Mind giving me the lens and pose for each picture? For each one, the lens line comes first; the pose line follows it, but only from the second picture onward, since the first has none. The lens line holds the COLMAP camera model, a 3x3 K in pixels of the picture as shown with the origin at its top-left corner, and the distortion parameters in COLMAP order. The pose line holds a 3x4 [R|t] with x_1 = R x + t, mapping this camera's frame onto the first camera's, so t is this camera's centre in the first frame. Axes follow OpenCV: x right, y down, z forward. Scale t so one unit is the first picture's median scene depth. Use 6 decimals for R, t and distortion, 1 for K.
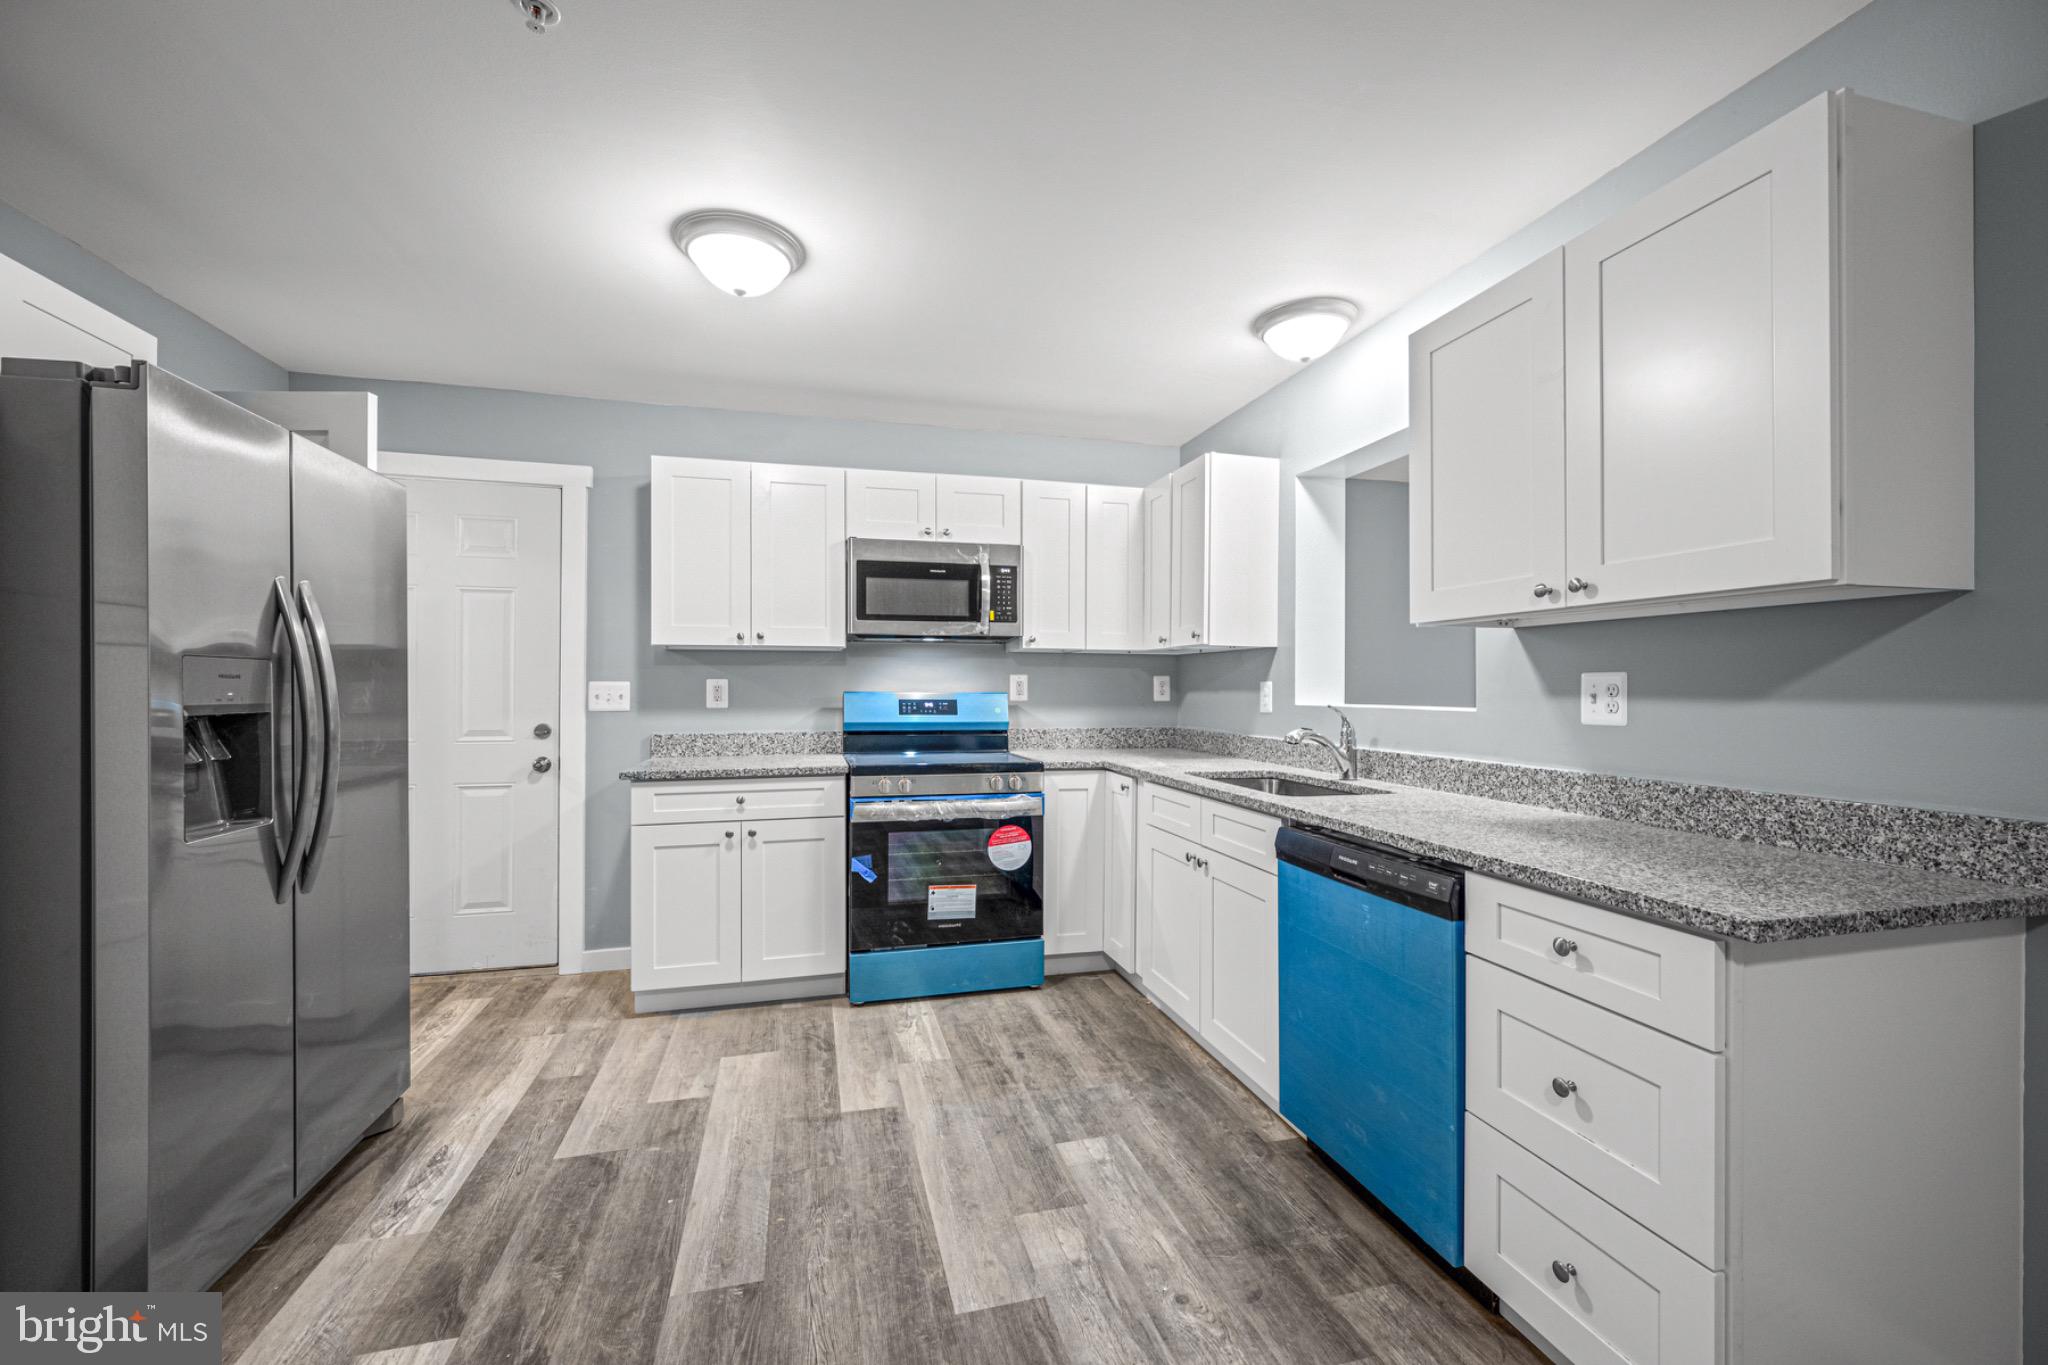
lens RADIAL K [[816.7, 0, 1022.6], [0, 816.7, 685.4], [0, 0, 1]] dist [-0.000100, -0.000069]
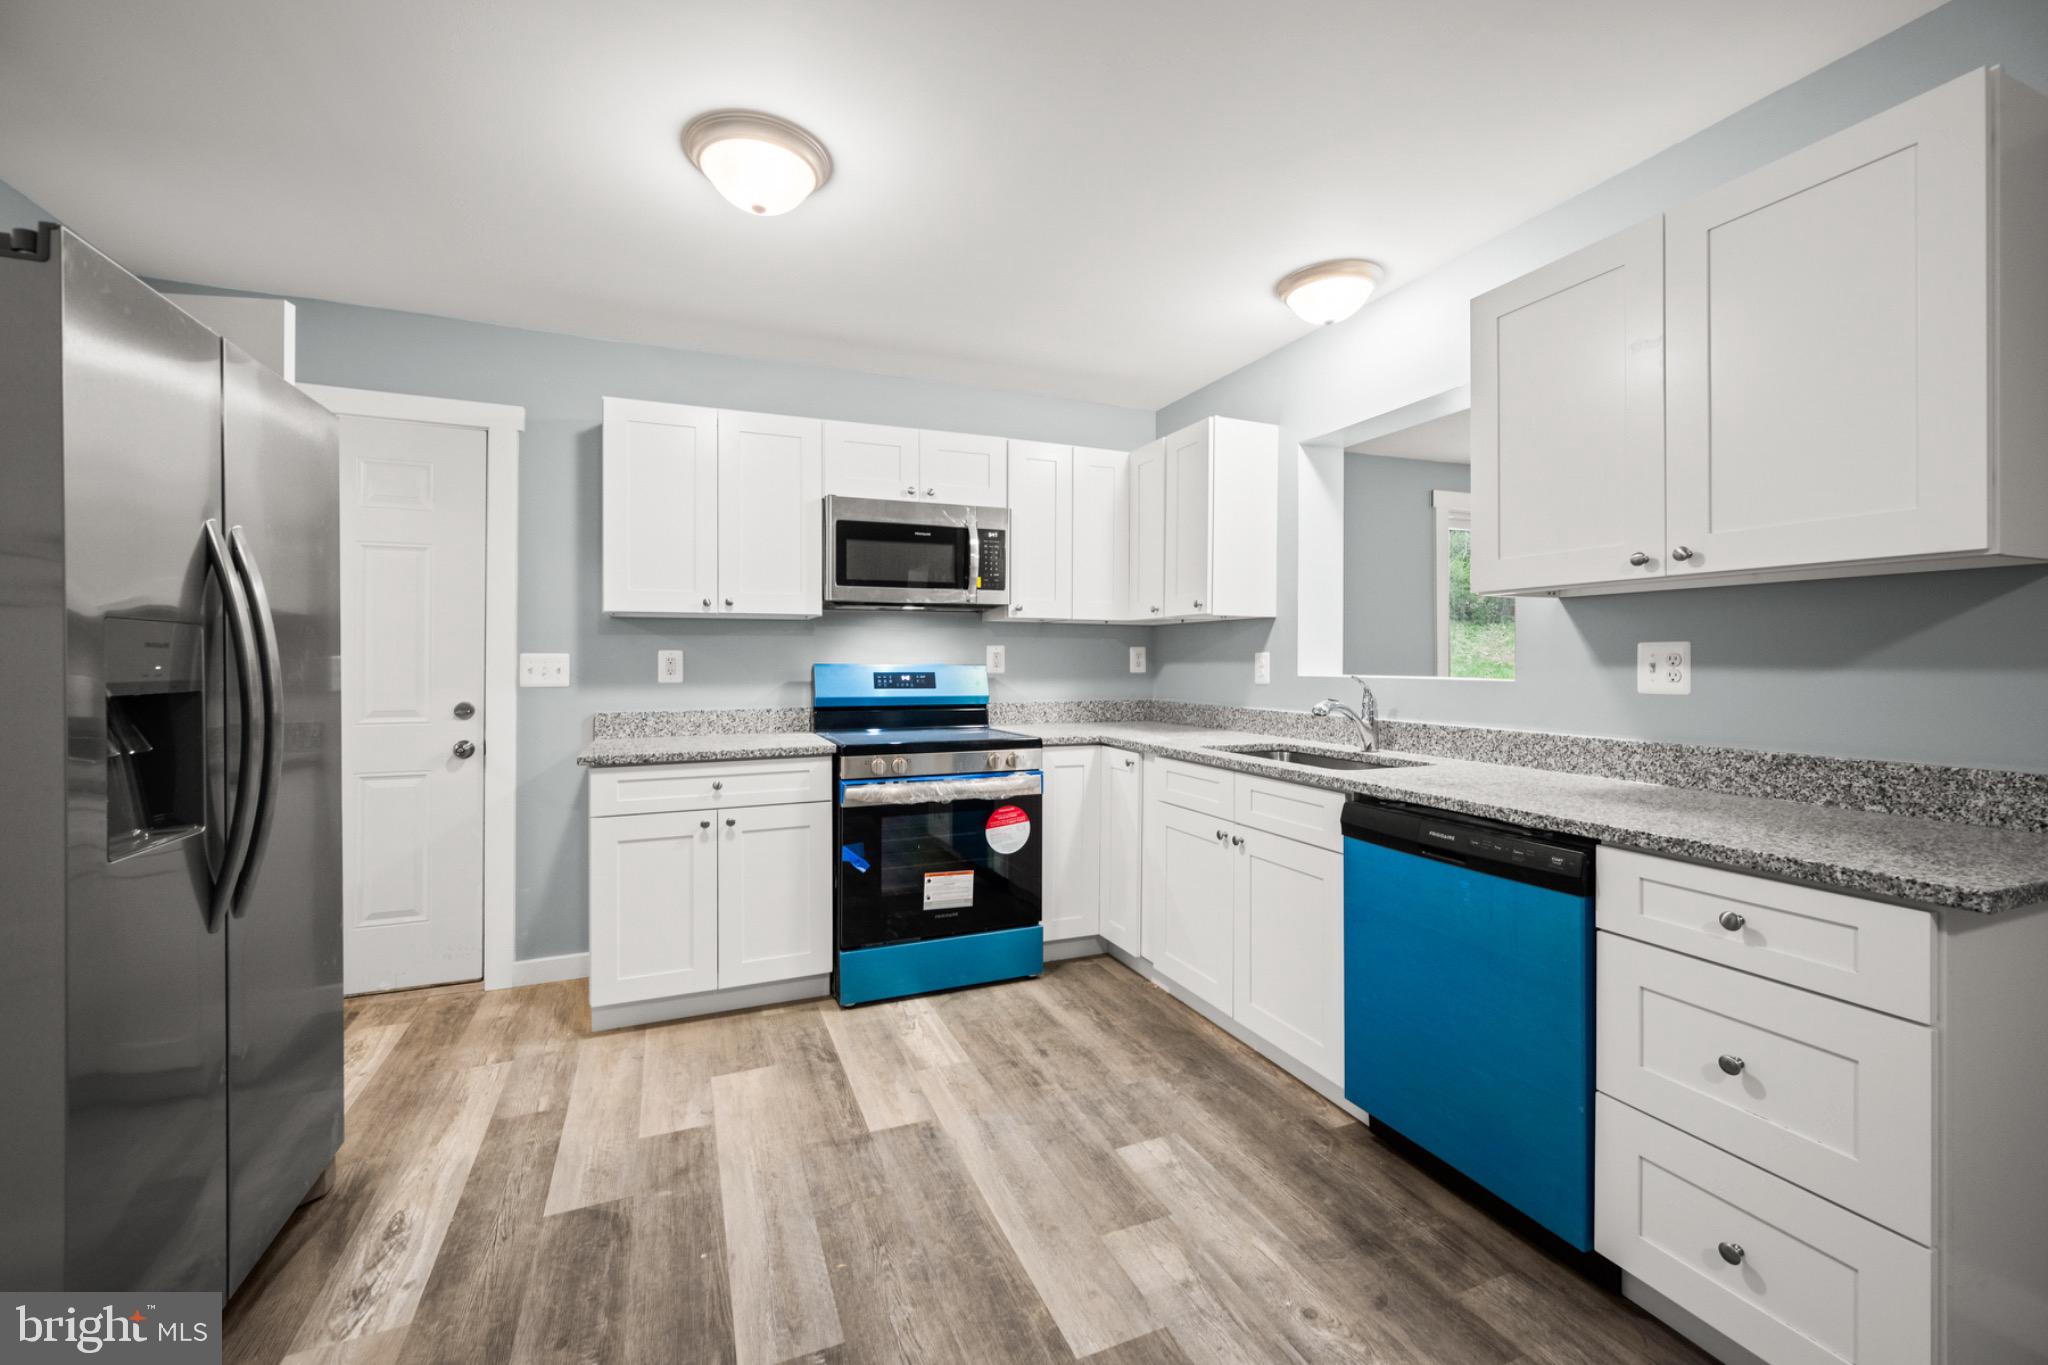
lens RADIAL K [[828.1, 0, 1019.5], [0, 828.1, 660.4], [0, 0, 1]] dist [0.000151, -0.000004]
pose [[0.991020, -0.002132, 0.133697, -0.156240], [0.001800, 0.999995, 0.002605, 0.002083], [-0.133701, -0.002341, 0.991019, 0.066649]]
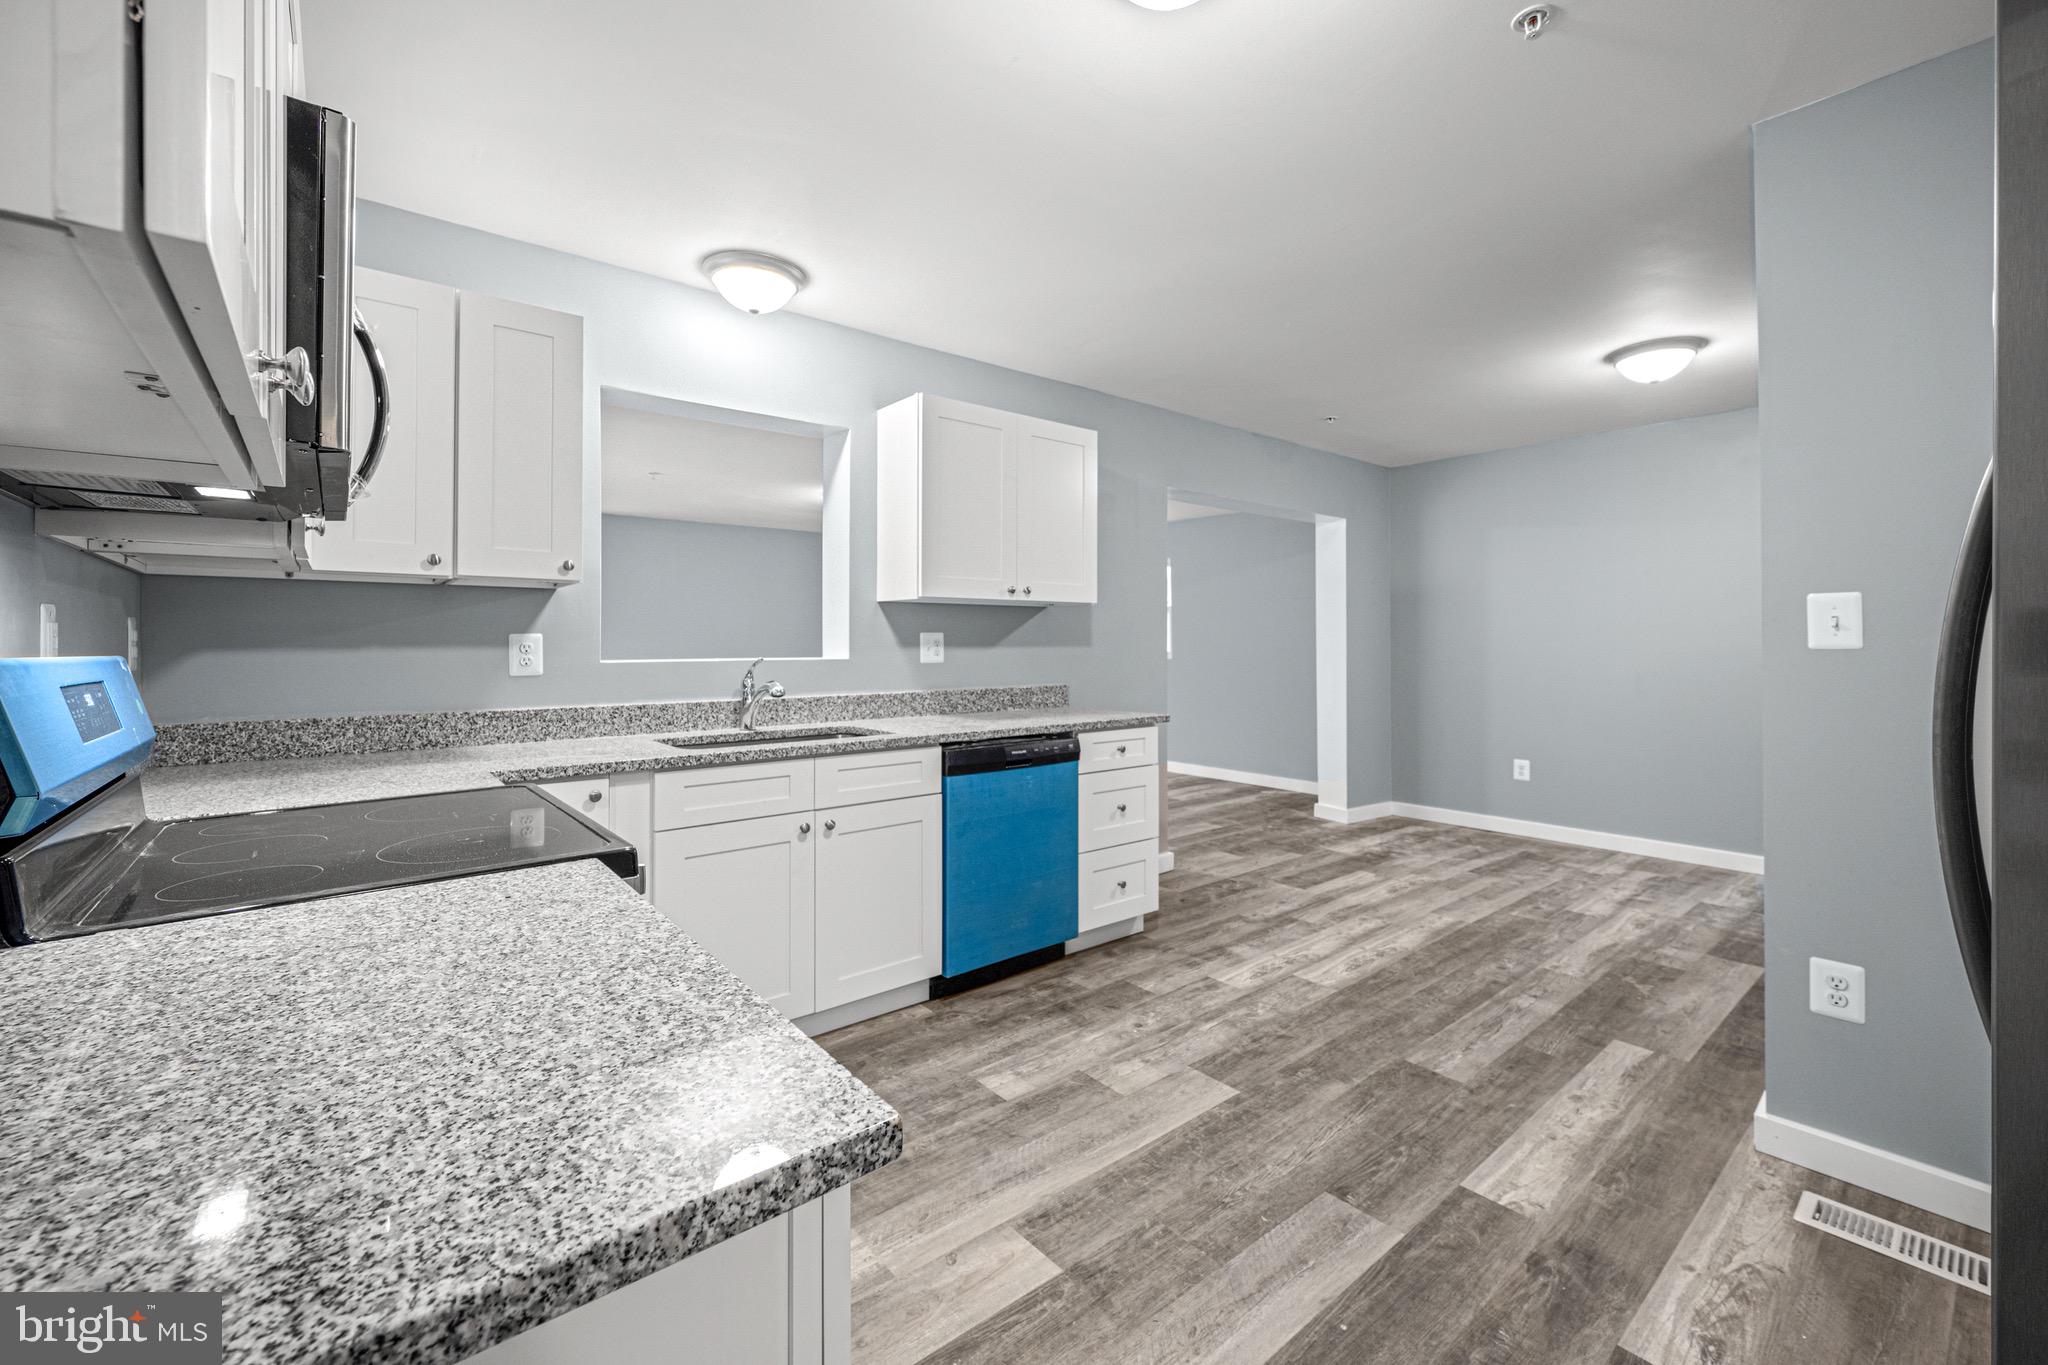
lens RADIAL K [[838.3, 0, 1017.4], [0, 838.3, 643.1], [0, 0, 1]] dist [-0.000296, -0.000155]
pose [[-0.411621, -0.000840, 0.911355, -0.725386], [-0.001183, 0.999999, 0.000388, 0.004090], [-0.911354, -0.000919, -0.411622, 1.144383]]
